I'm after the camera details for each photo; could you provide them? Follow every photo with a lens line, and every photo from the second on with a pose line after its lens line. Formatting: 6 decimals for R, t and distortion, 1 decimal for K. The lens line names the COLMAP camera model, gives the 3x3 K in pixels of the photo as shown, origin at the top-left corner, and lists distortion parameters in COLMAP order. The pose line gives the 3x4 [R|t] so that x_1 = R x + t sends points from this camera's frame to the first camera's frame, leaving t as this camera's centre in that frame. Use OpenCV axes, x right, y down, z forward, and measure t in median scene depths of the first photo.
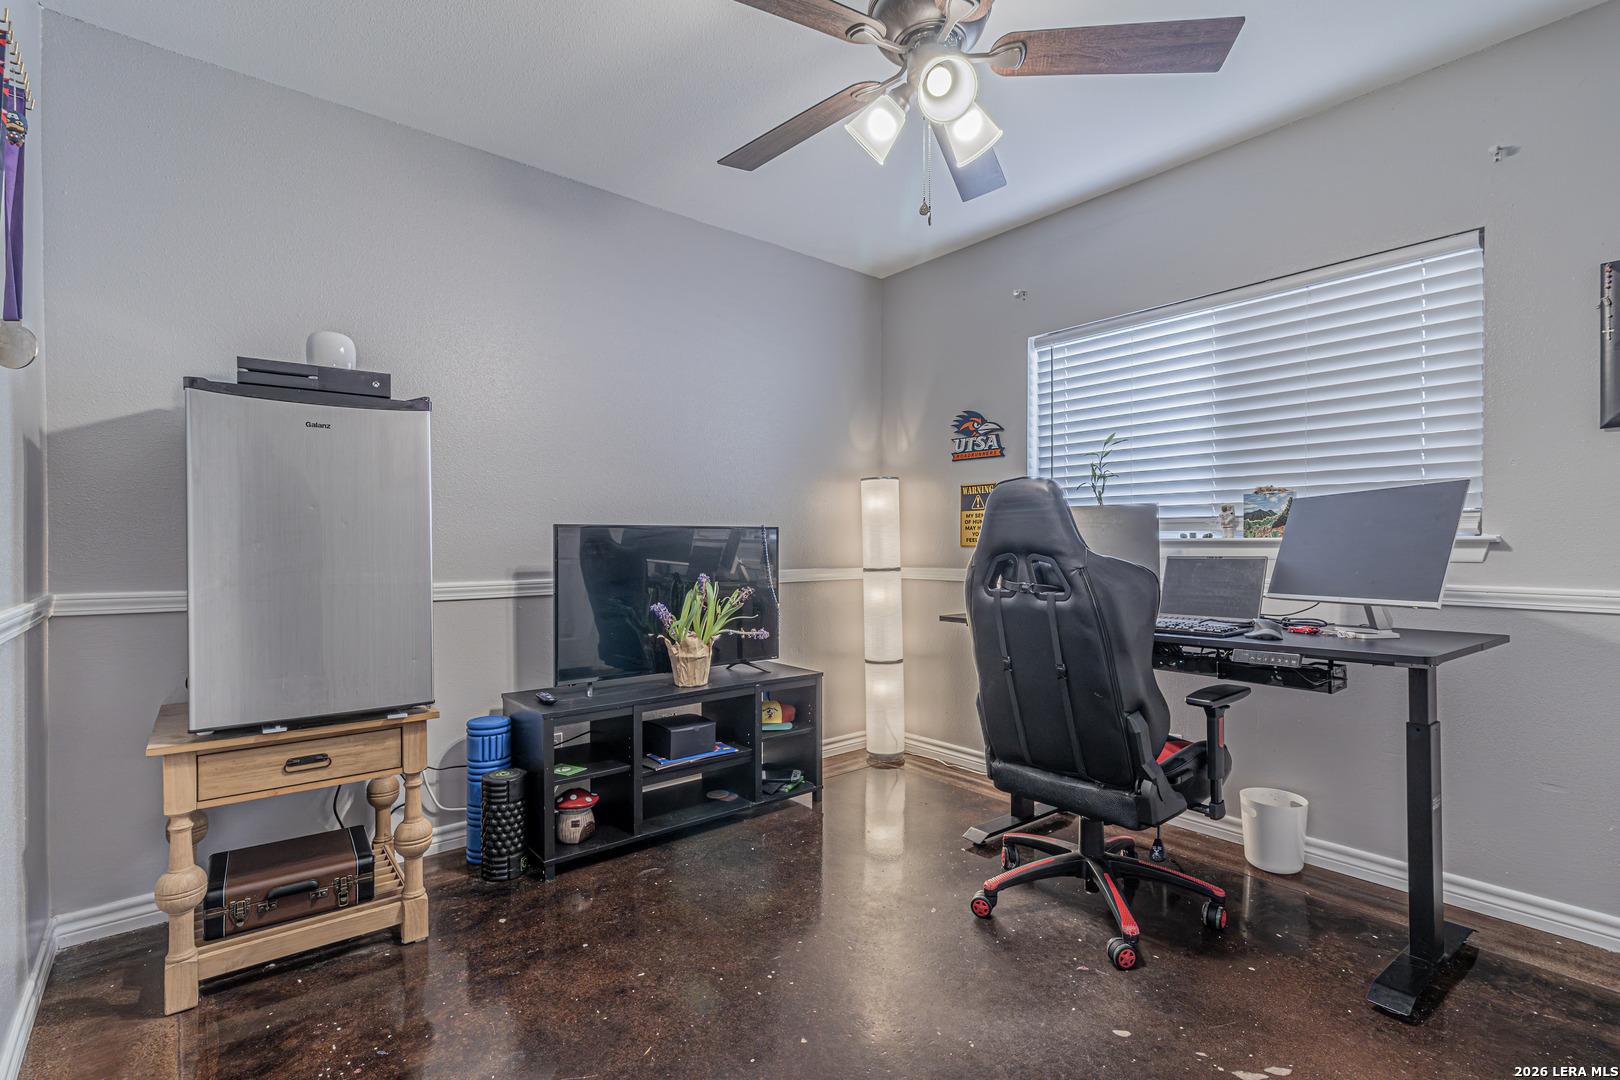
lens RADIAL K [[753.9, 0, 819.3], [0, 753.9, 544.4], [0, 0, 1]] dist [0.003417, 0.000531]
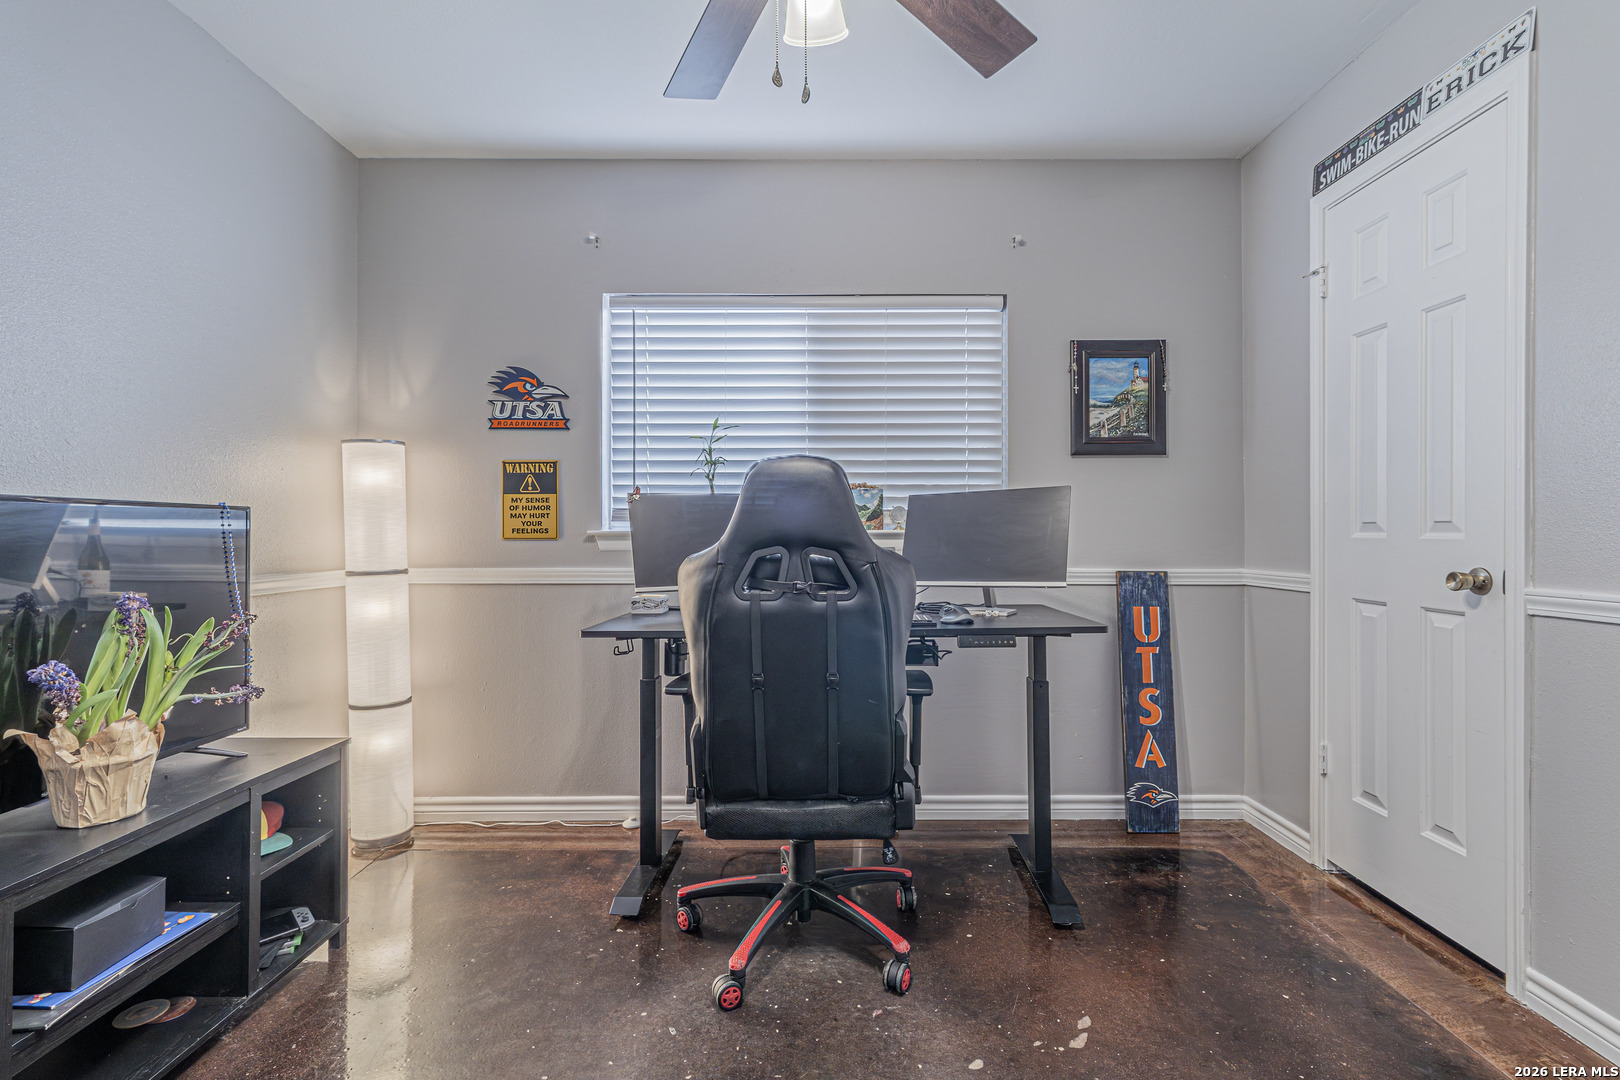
lens RADIAL K [[745.1, 0, 820.5], [0, 745.1, 534.9], [0, 0, 1]] dist [0.004302, 0.000641]
pose [[0.642269, 0.004069, 0.766468, -0.237496], [0.000081, 0.999986, -0.005377, 0.002902], [-0.766479, 0.003516, 0.642260, 0.313494]]
